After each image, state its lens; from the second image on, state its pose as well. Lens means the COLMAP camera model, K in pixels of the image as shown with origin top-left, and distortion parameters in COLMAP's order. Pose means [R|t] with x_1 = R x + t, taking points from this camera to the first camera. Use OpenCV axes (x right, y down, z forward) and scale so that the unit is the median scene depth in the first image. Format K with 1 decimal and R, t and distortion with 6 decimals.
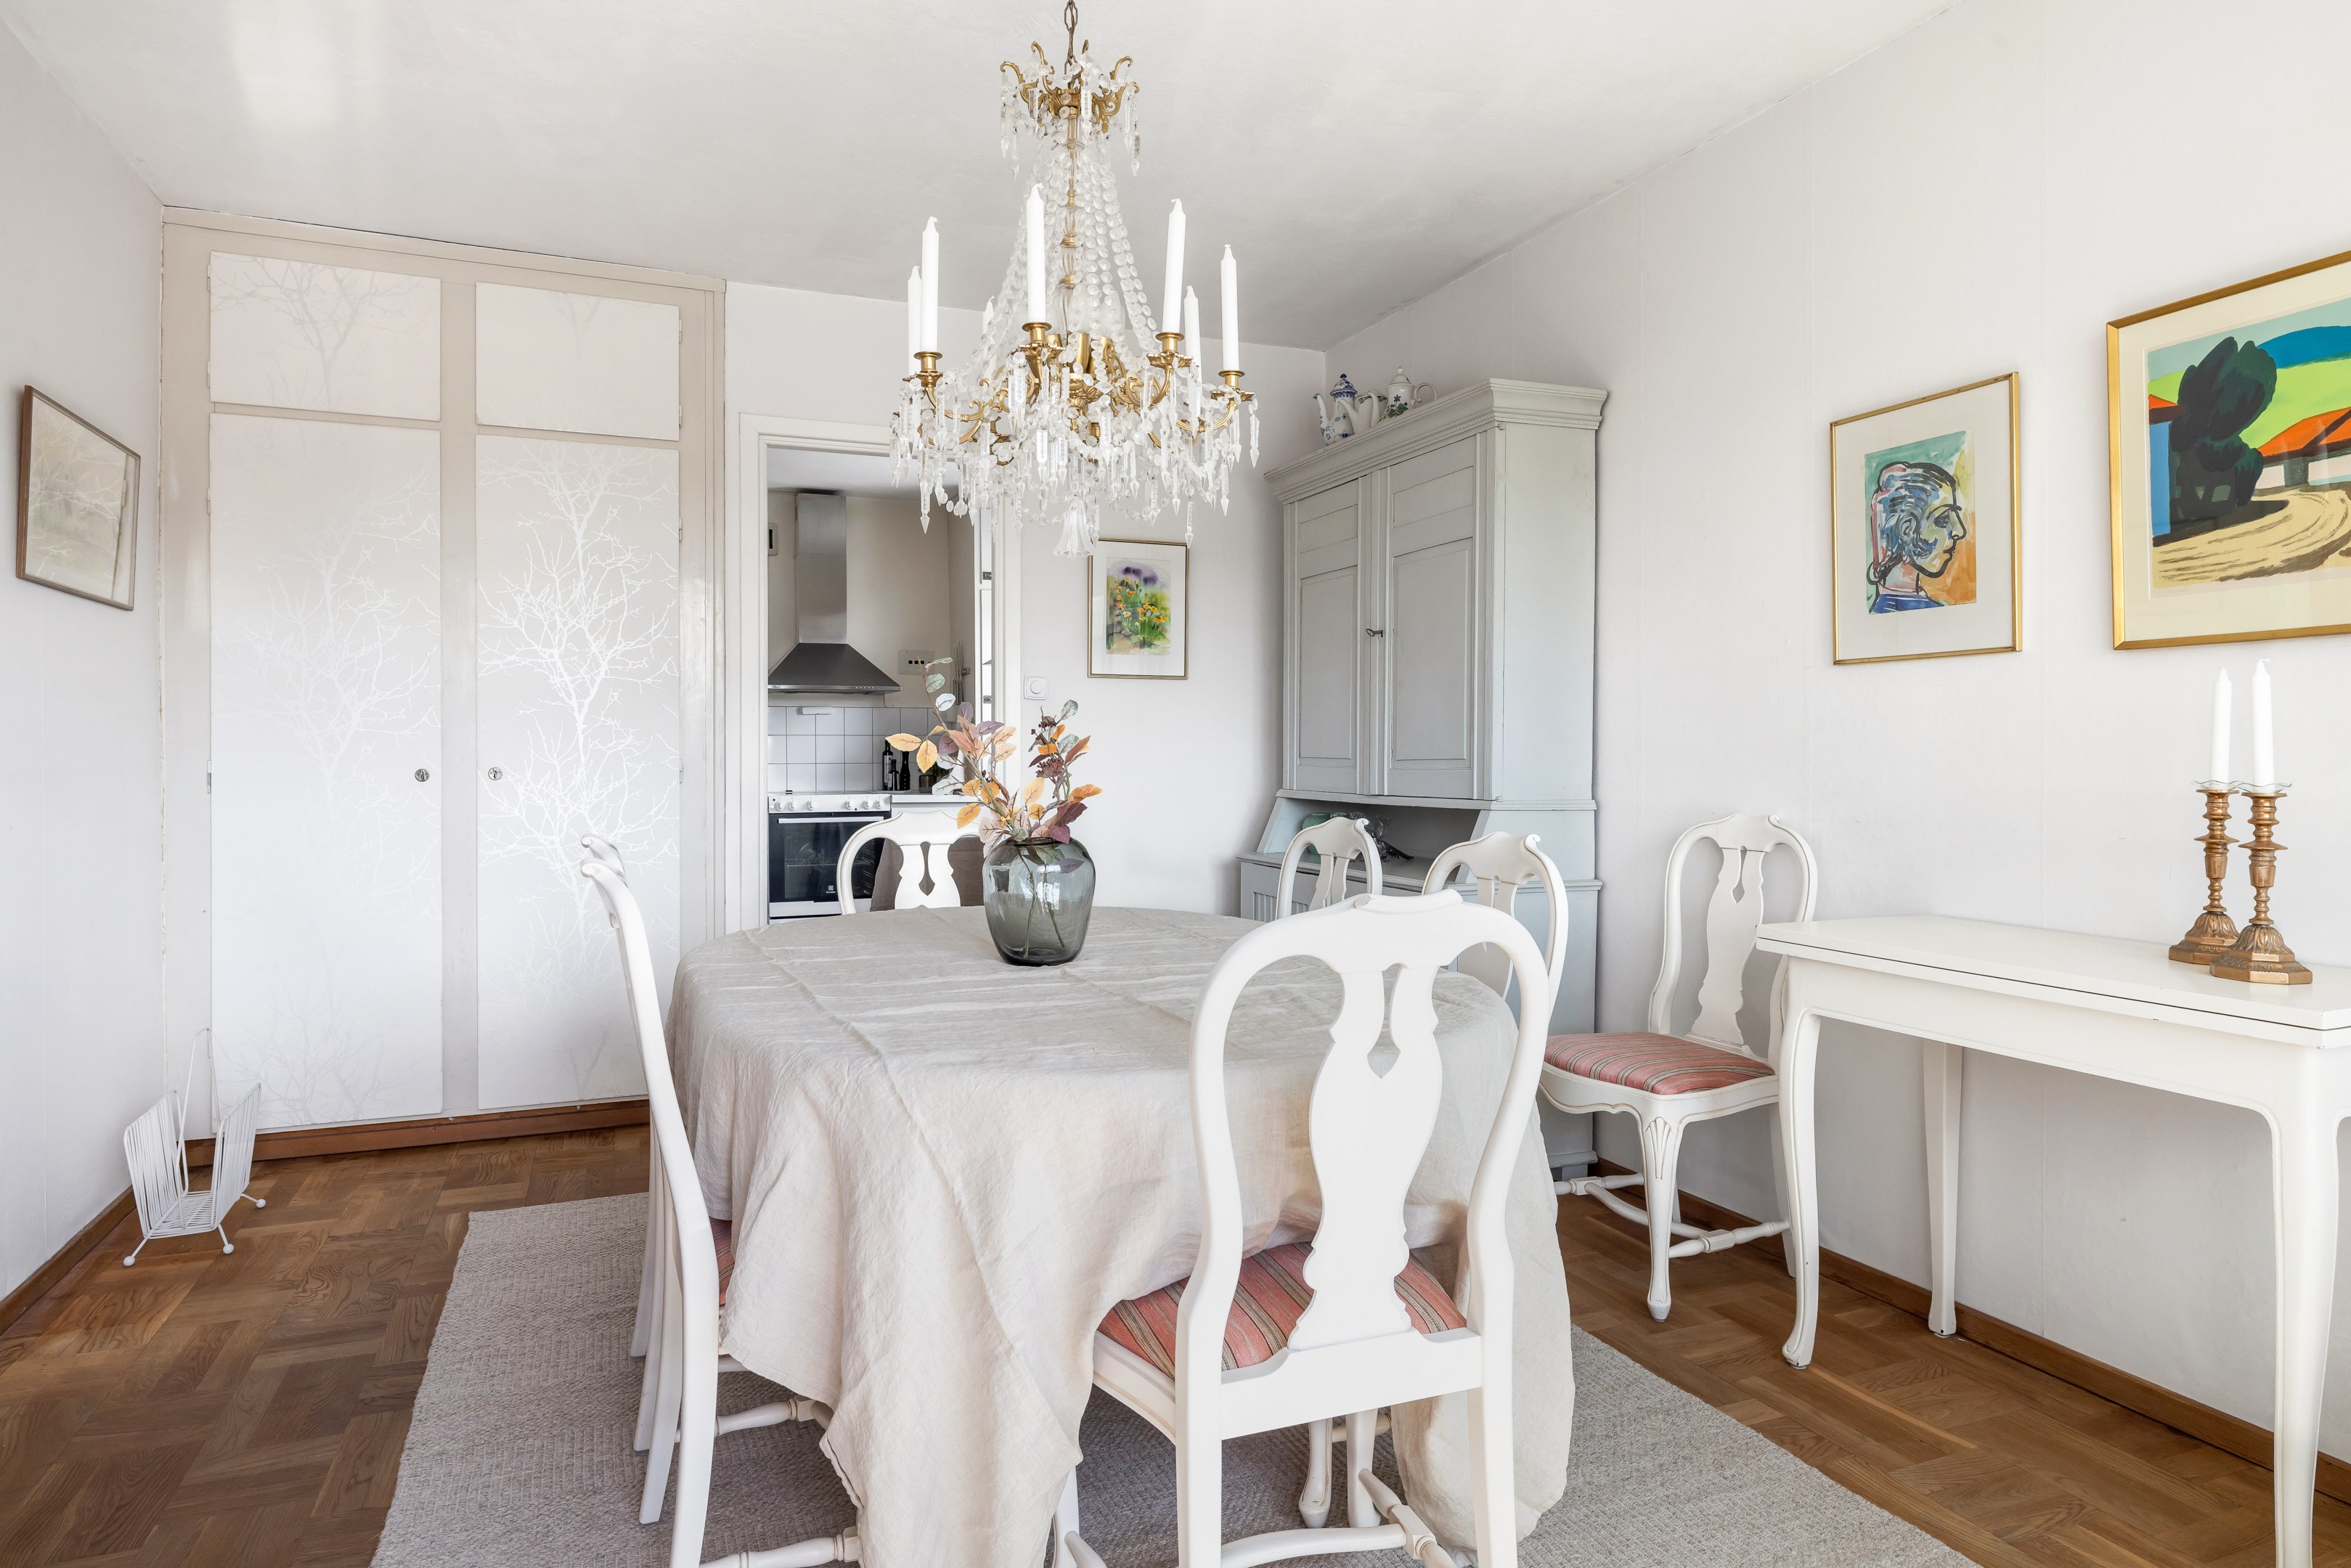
lens RADIAL K [[1414.4, 0, 1178.4], [0, 1414.4, 762.0], [0, 0, 1]] dist [-0.007480, -0.000760]
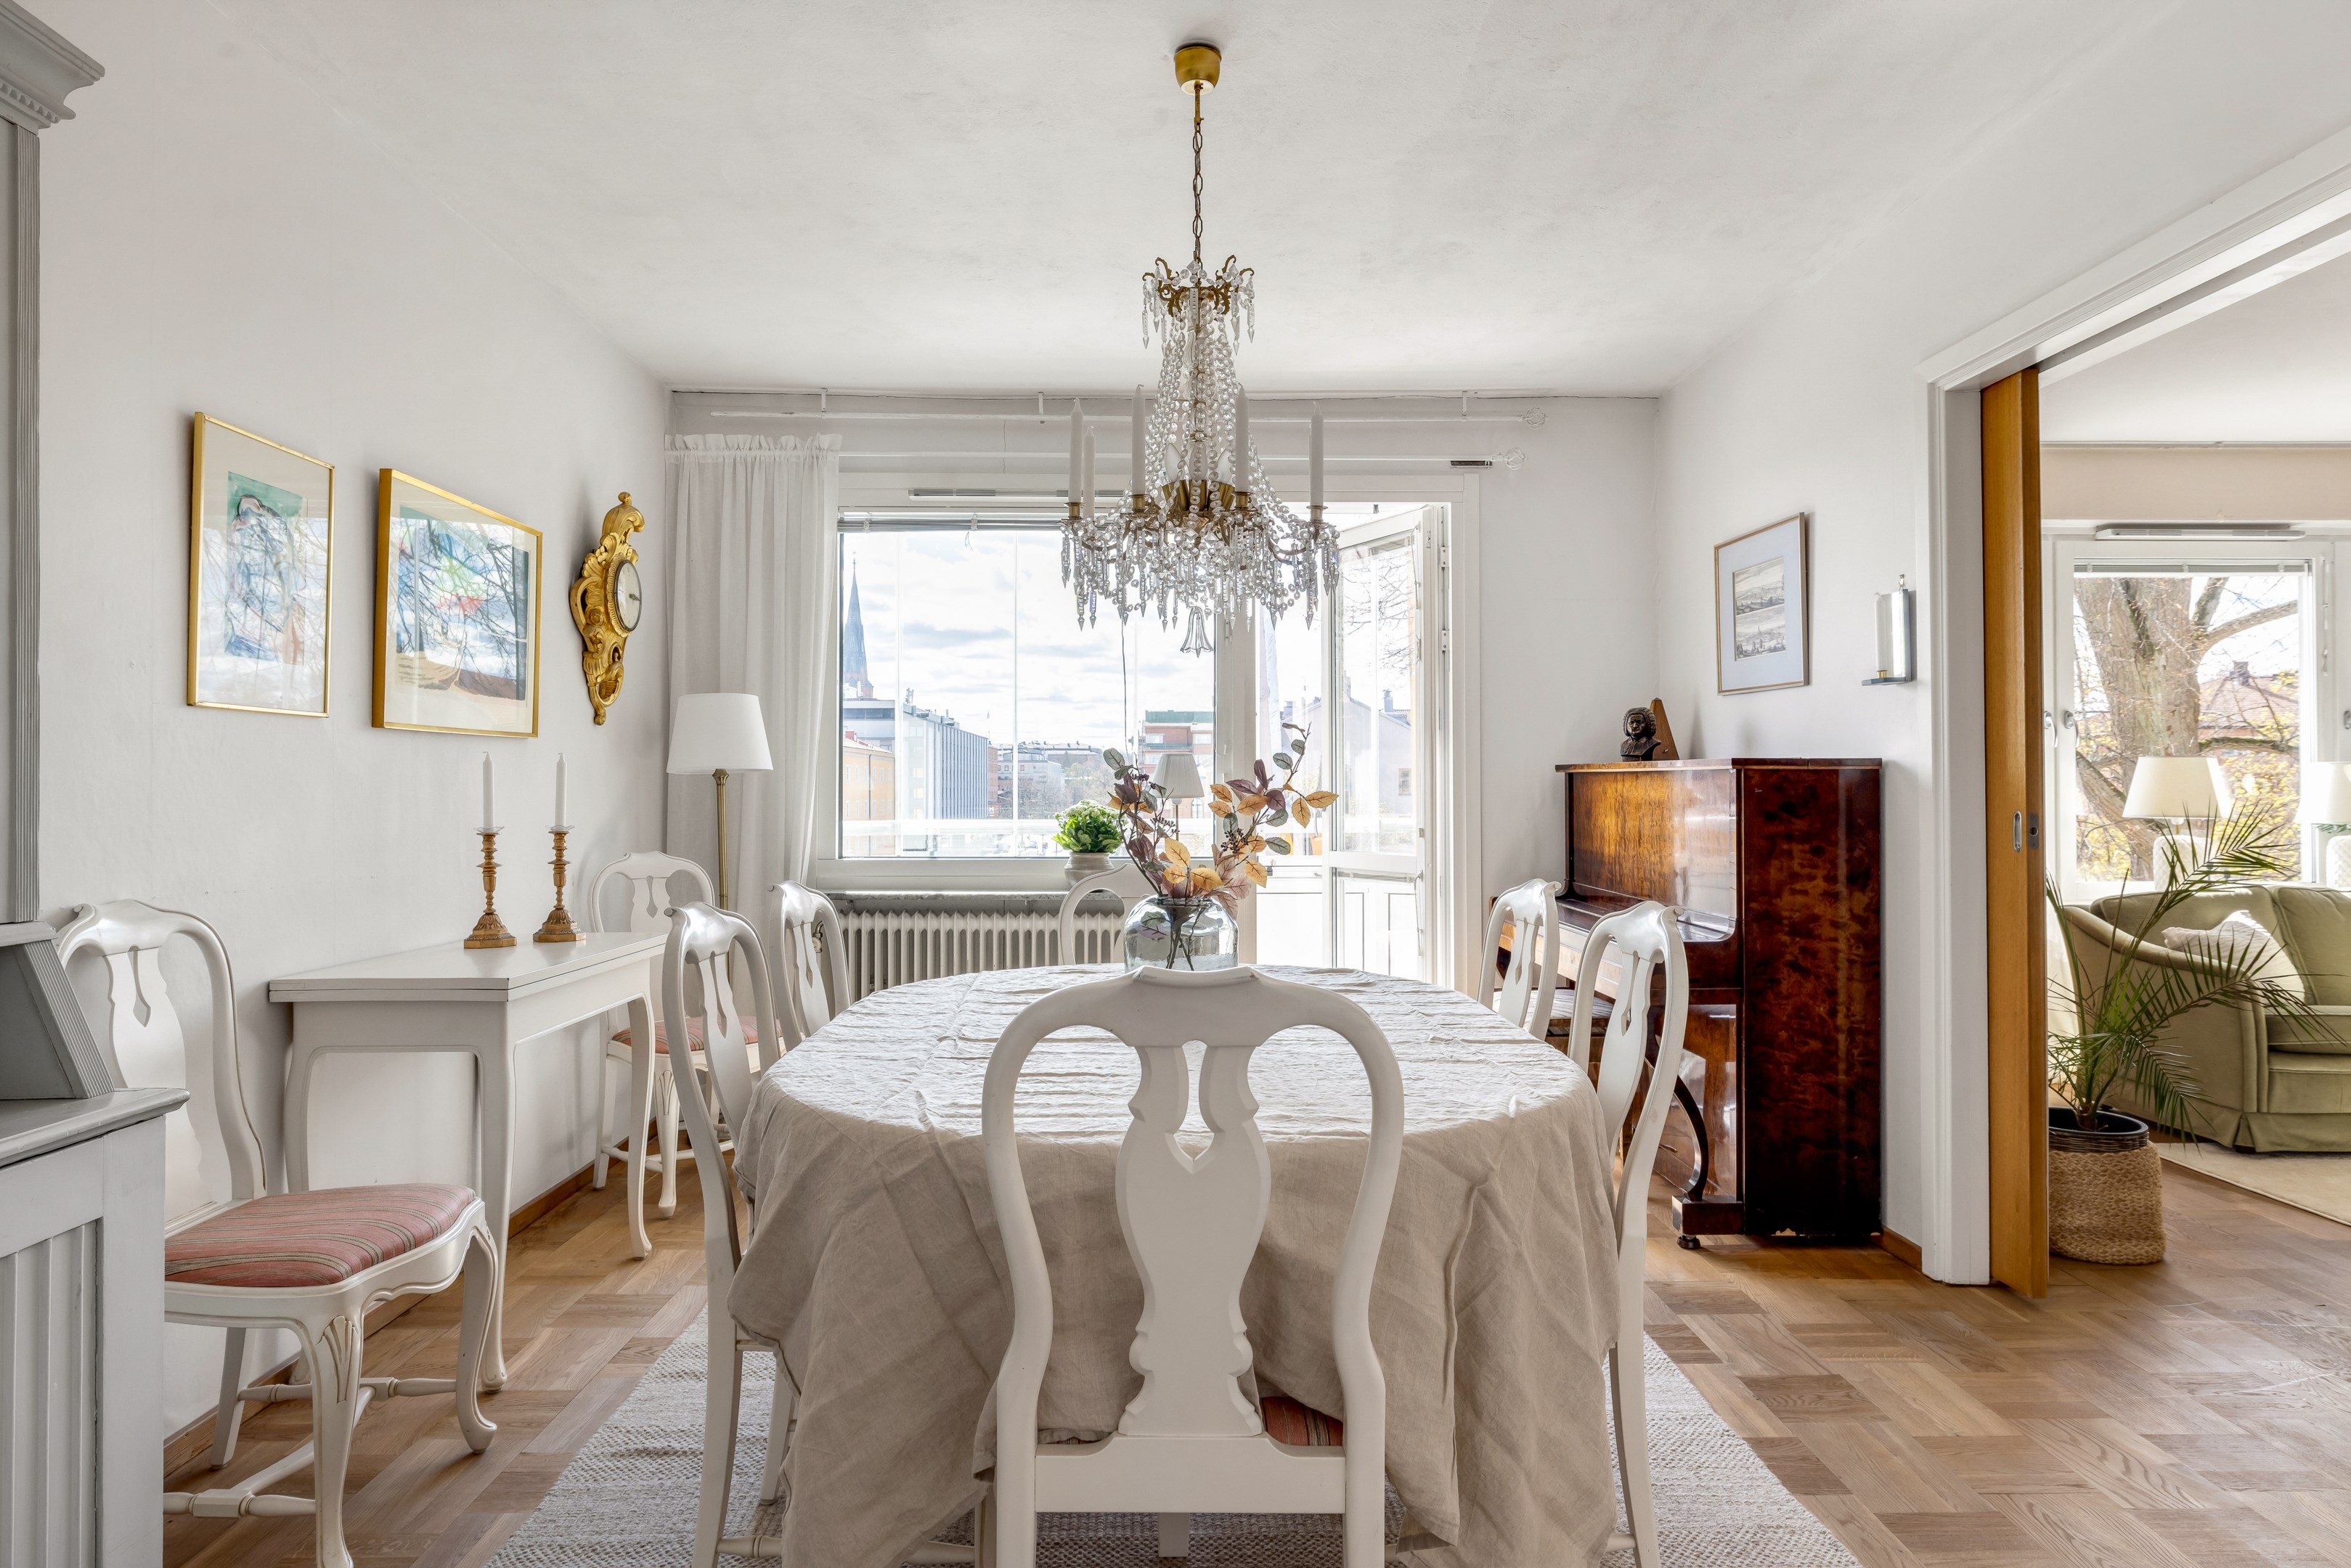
lens RADIAL K [[1407.5, 0, 1168.2], [0, 1407.5, 769.6], [0, 0, 1]] dist [-0.015136, -0.000209]
pose [[-0.925494, 0.008712, 0.378662, -0.401343], [0.002456, 0.999852, -0.017003, -0.017145], [-0.378754, -0.014806, -0.925379, 1.661072]]
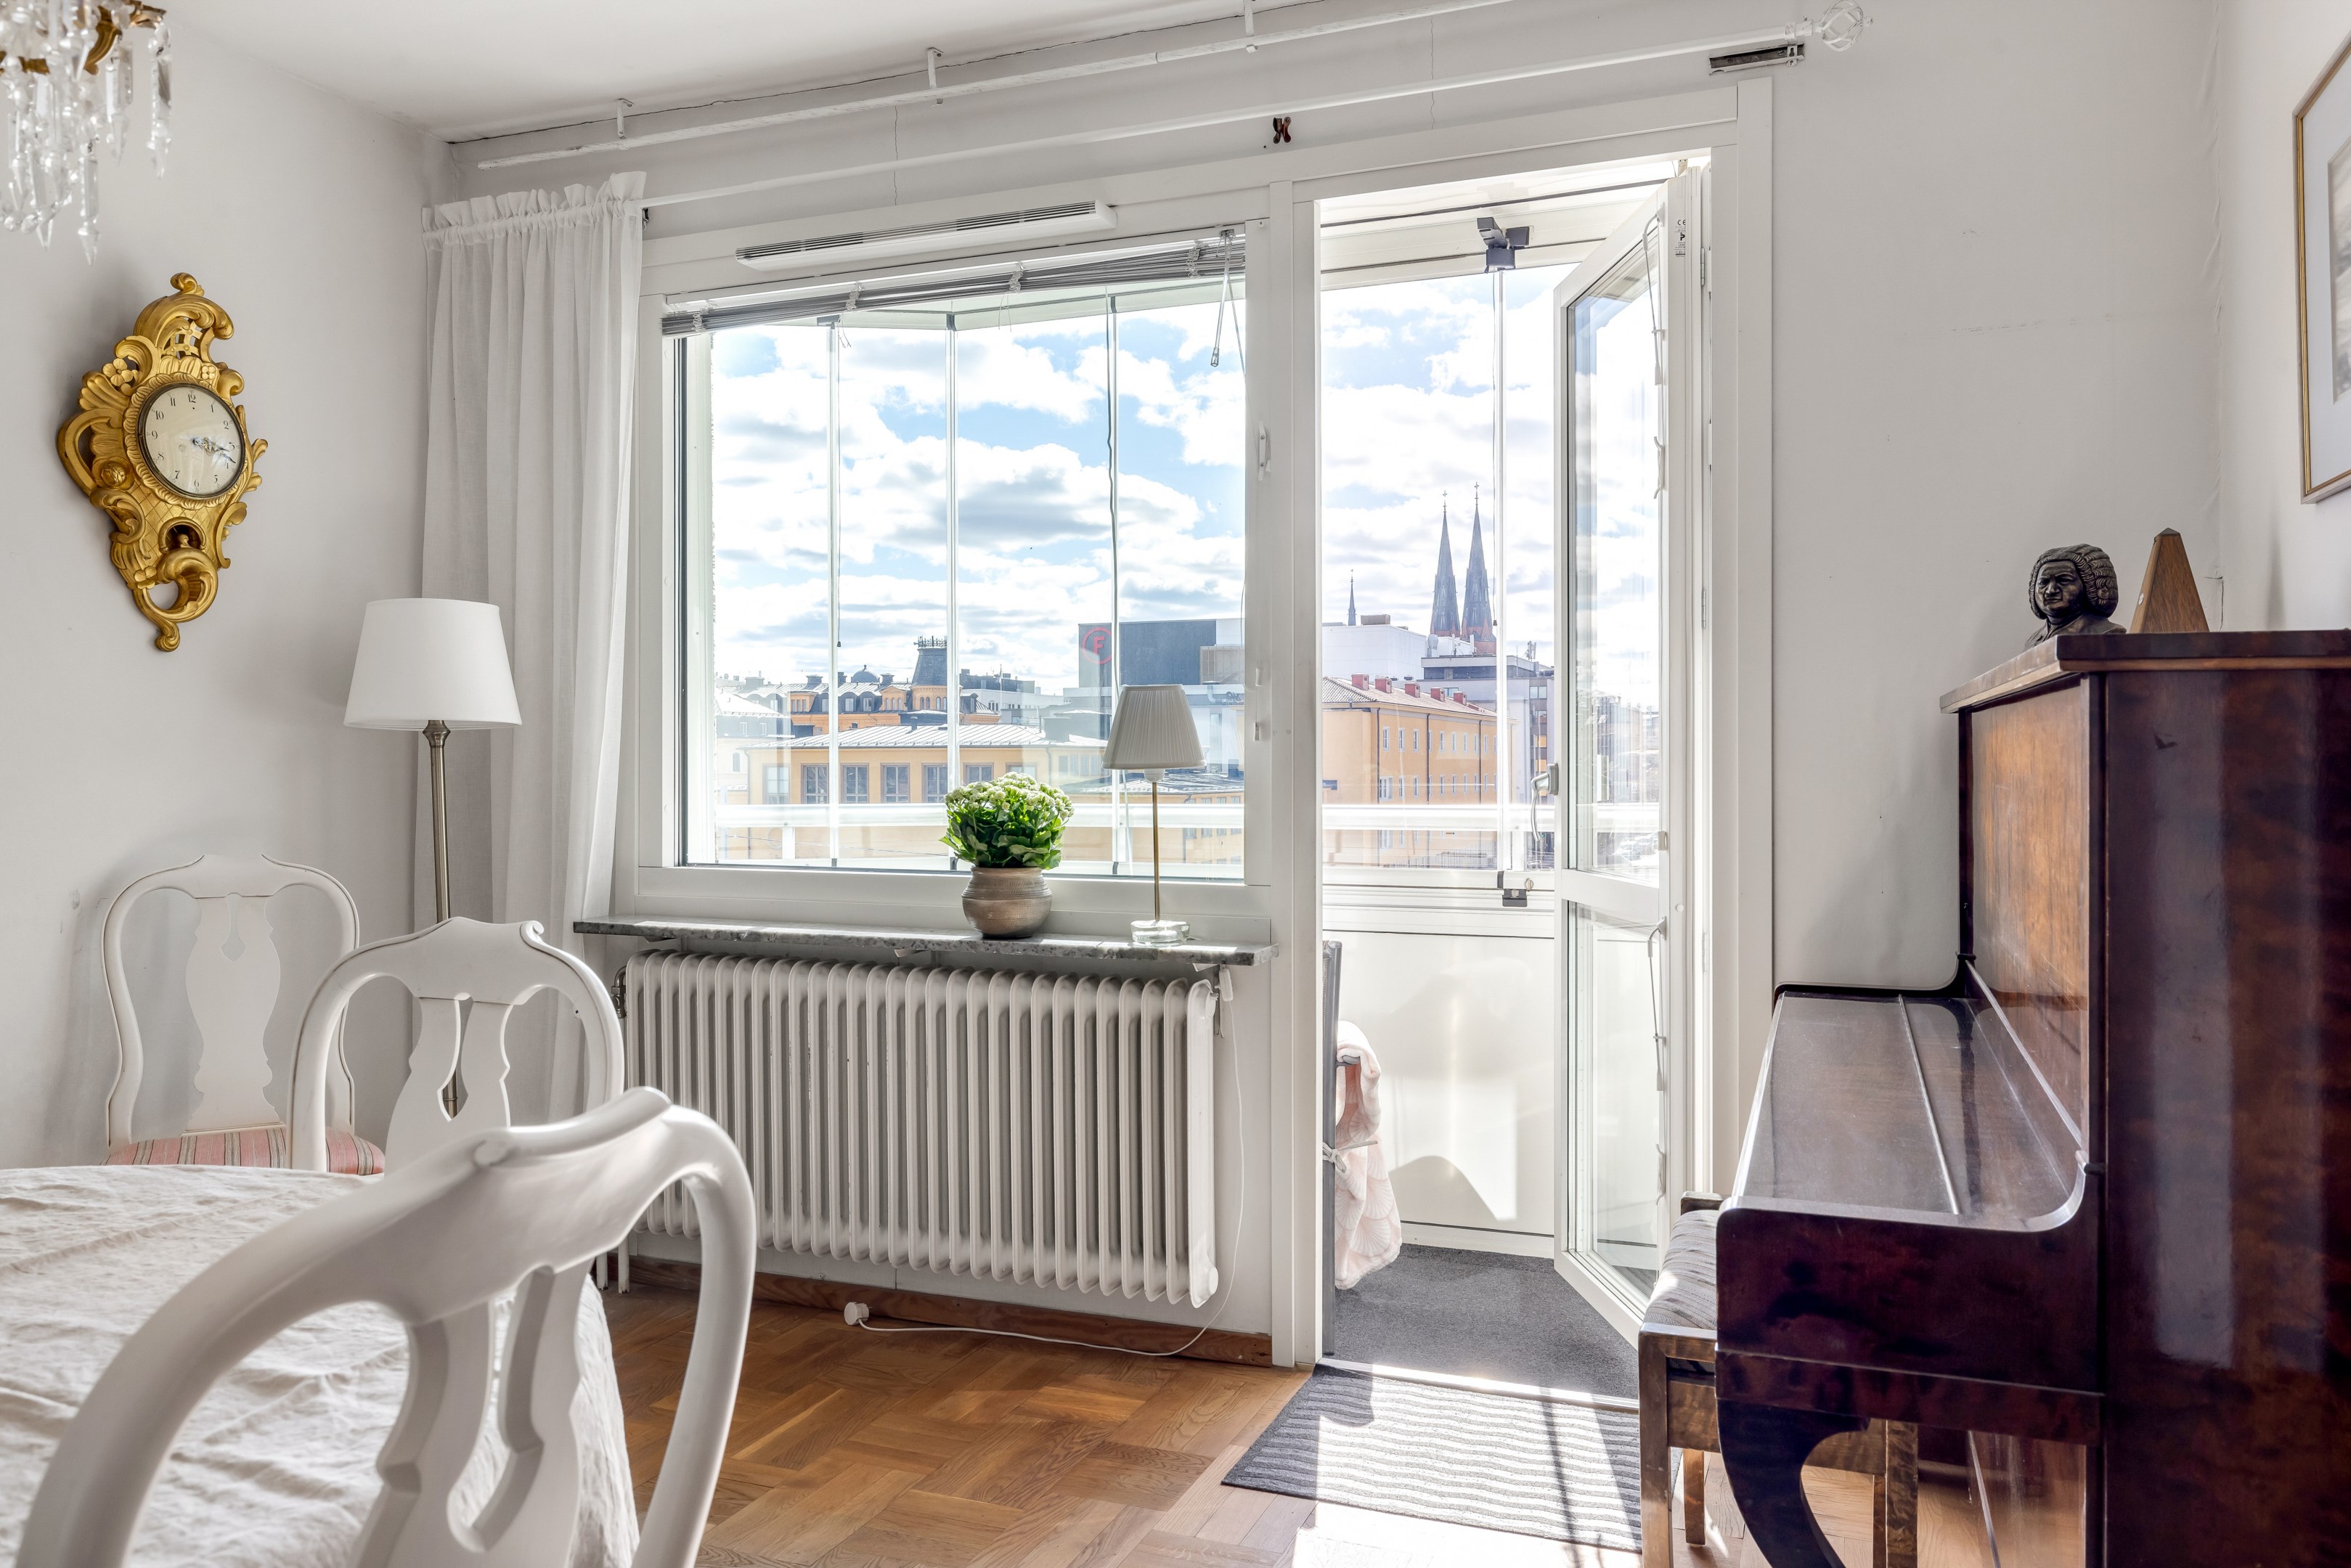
lens RADIAL K [[1648.3, 0, 1176.6], [0, 1648.3, 773.4], [0, 0, 1]] dist [-0.003205, -0.003938]
pose [[-0.710629, -0.001573, 0.703565, -0.536231], [0.001771, 0.999990, 0.004025, -0.012659], [-0.703565, 0.004107, -0.710619, 0.779273]]
